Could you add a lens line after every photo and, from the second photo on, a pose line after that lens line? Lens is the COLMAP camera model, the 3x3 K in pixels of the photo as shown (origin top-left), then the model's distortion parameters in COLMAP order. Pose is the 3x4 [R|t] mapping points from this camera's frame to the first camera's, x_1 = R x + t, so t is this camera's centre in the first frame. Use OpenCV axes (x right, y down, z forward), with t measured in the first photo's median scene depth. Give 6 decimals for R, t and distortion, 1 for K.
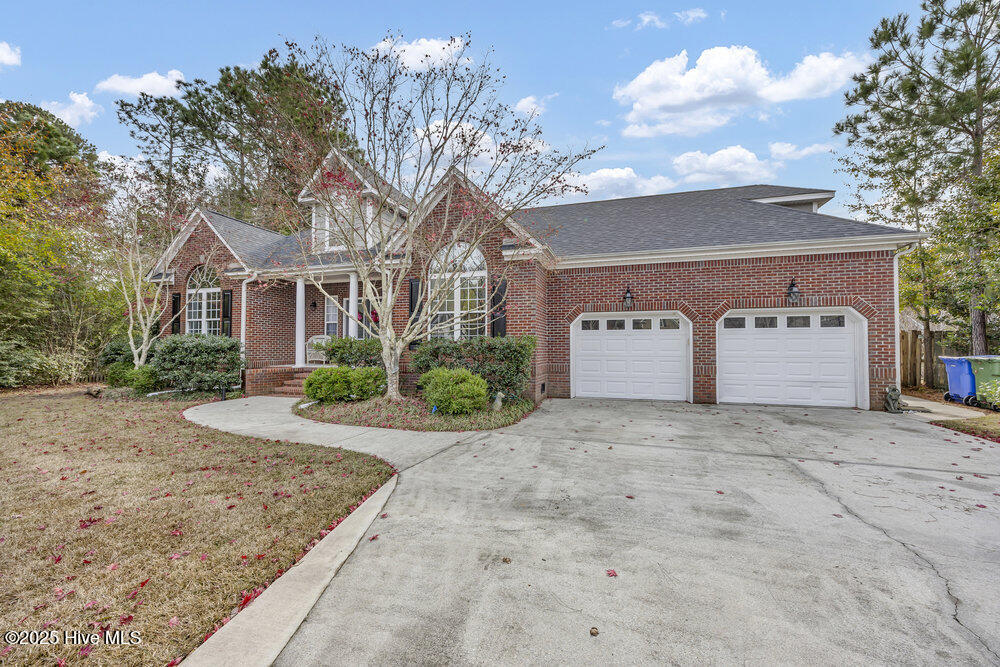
lens RADIAL K [[392.9, 0, 499.0], [0, 392.9, 338.7], [0, 0, 1]] dist [-0.005845, 0.000665]
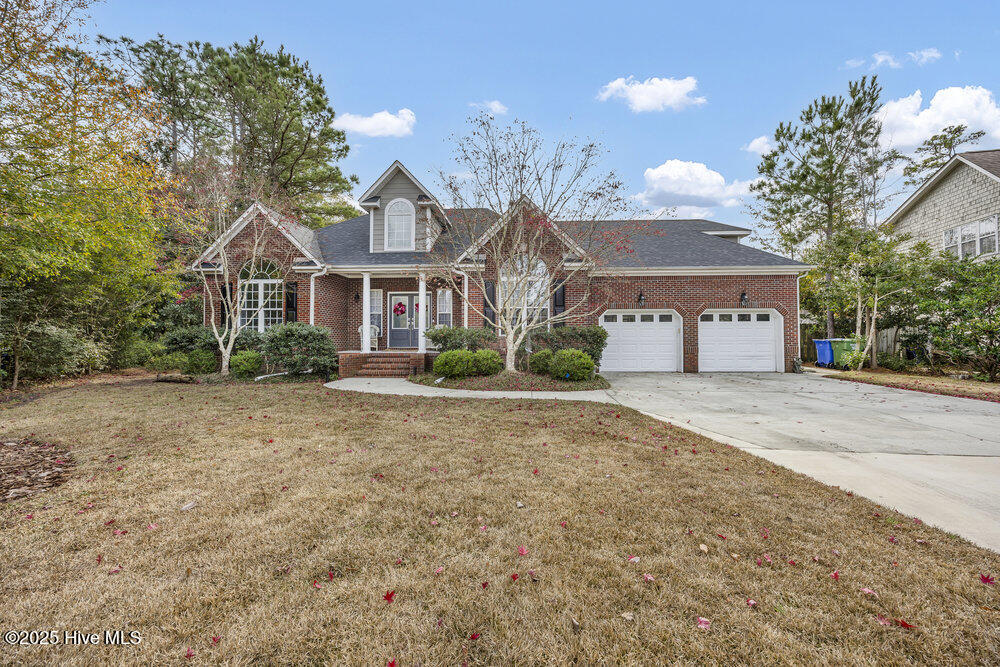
lens RADIAL K [[392.9, 0, 498.4], [0, 392.9, 331.6], [0, 0, 1]] dist [-0.005845, 0.000665]
pose [[0.966323, 0.001159, 0.257330, -0.496988], [-0.001346, 0.999999, 0.000550, 0.010859], [-0.257329, -0.000878, 0.966323, -0.213667]]
